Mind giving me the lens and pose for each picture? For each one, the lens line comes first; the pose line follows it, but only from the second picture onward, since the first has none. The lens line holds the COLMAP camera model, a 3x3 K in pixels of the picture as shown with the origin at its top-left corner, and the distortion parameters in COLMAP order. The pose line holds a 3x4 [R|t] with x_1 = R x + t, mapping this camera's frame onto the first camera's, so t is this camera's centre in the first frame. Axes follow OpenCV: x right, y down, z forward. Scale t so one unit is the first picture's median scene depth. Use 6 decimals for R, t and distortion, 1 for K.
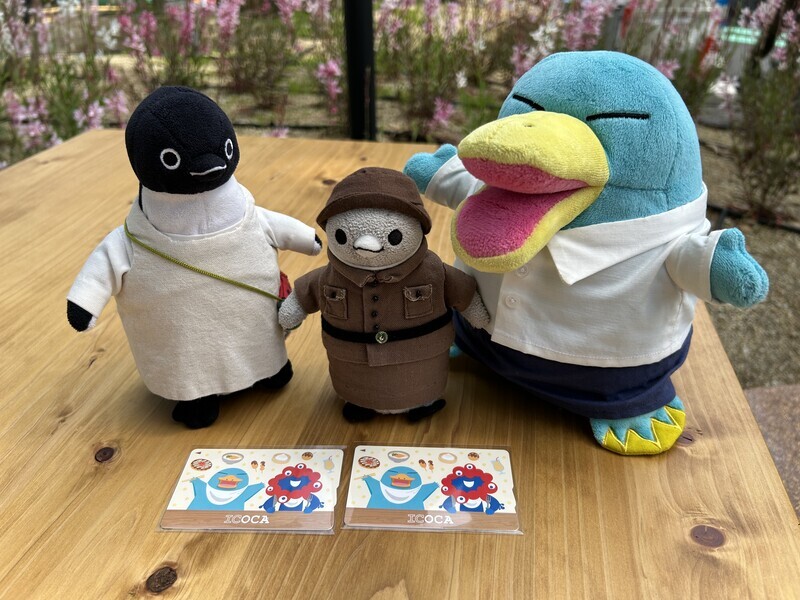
lens RADIAL K [[616.9, 0, 402.0], [0, 616.9, 295.2], [0, 0, 1]] dist [0.060520, -0.088137]
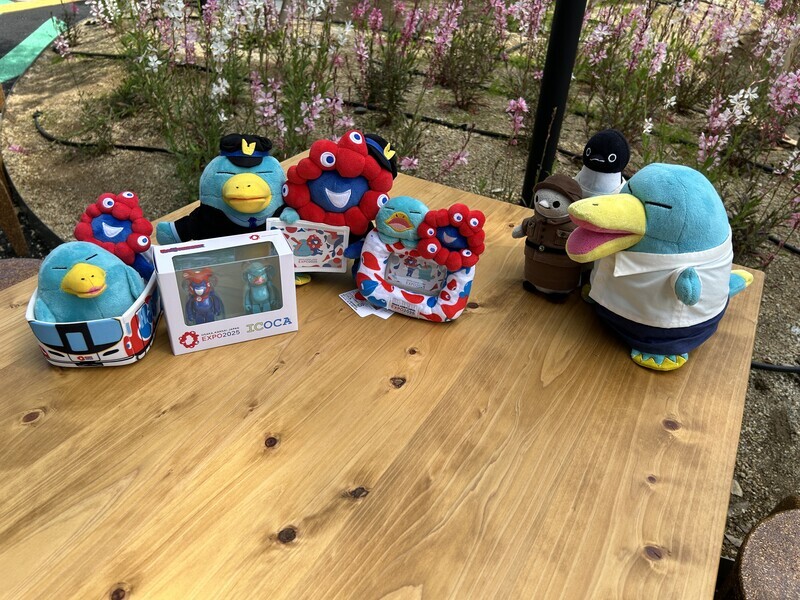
lens RADIAL K [[616.9, 0, 402.0], [0, 616.9, 295.2], [0, 0, 1]] dist [0.060520, -0.088137]
pose [[0.941126, 0.231596, -0.246262, 0.059659], [-0.219521, 0.972659, 0.075800, -0.128337], [0.257084, -0.017278, 0.966235, -0.185781]]
